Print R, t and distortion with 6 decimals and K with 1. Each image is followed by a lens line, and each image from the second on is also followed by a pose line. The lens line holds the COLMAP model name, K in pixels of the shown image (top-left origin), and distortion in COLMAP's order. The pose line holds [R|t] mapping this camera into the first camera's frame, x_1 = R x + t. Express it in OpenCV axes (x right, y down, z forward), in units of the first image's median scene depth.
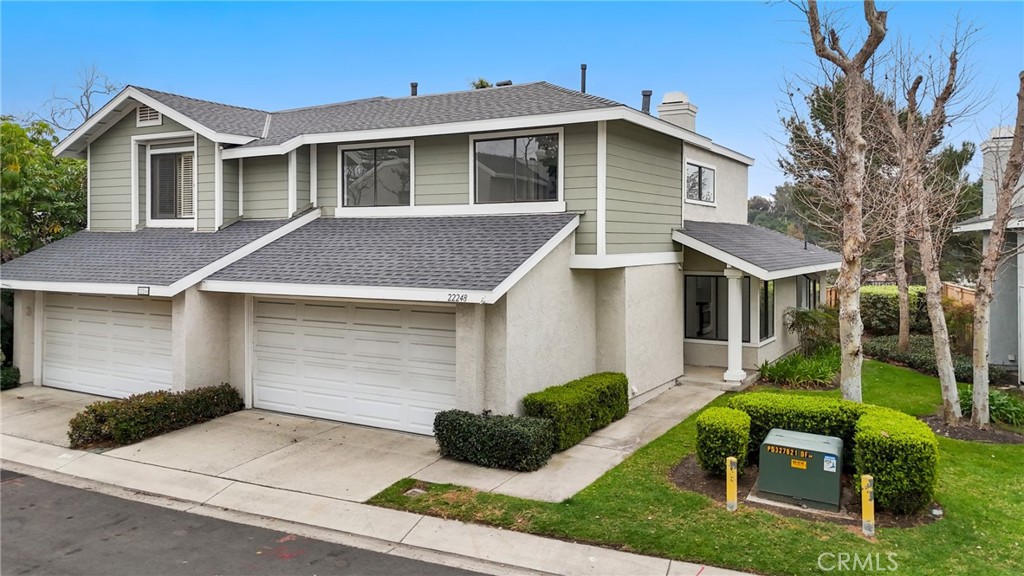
lens RADIAL K [[769.5, 0, 511.5], [0, 769.5, 242.1], [0, 0, 1]] dist [0.002826, 0.038256]
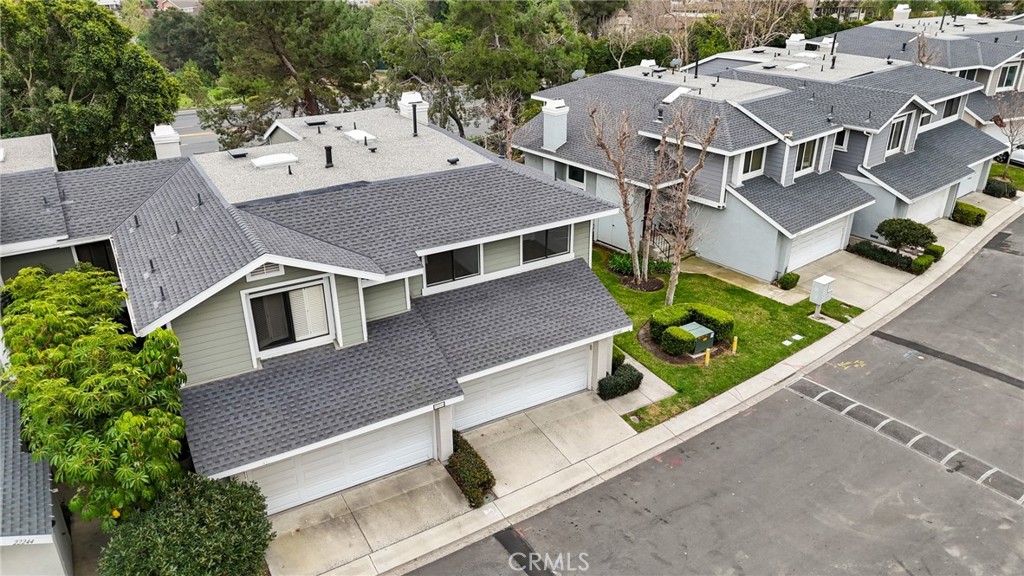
lens RADIAL K [[736.7, 0, 512.0], [0, 736.7, 288.0], [0, 0, 1]] dist [0.012911, 0.003280]
pose [[0.498801, -0.380986, 0.778490, -1.450478], [0.005897, 0.899678, 0.436515, -0.768391], [-0.866696, -0.213143, 0.451007, 0.309946]]
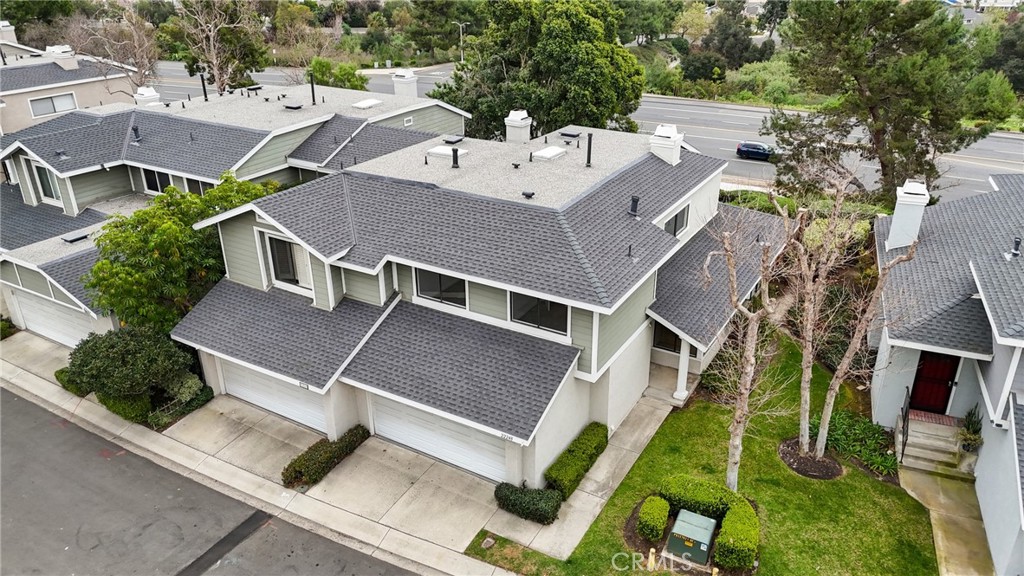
lens RADIAL K [[745.5, 0, 512.0], [0, 745.5, 288.0], [0, 0, 1]] dist [0.022233, -0.001569]
pose [[0.999922, -0.006575, -0.010582, -0.033487], [0.010392, 0.908668, 0.417389, -0.777501], [0.006871, -0.417467, 0.908666, -0.315815]]
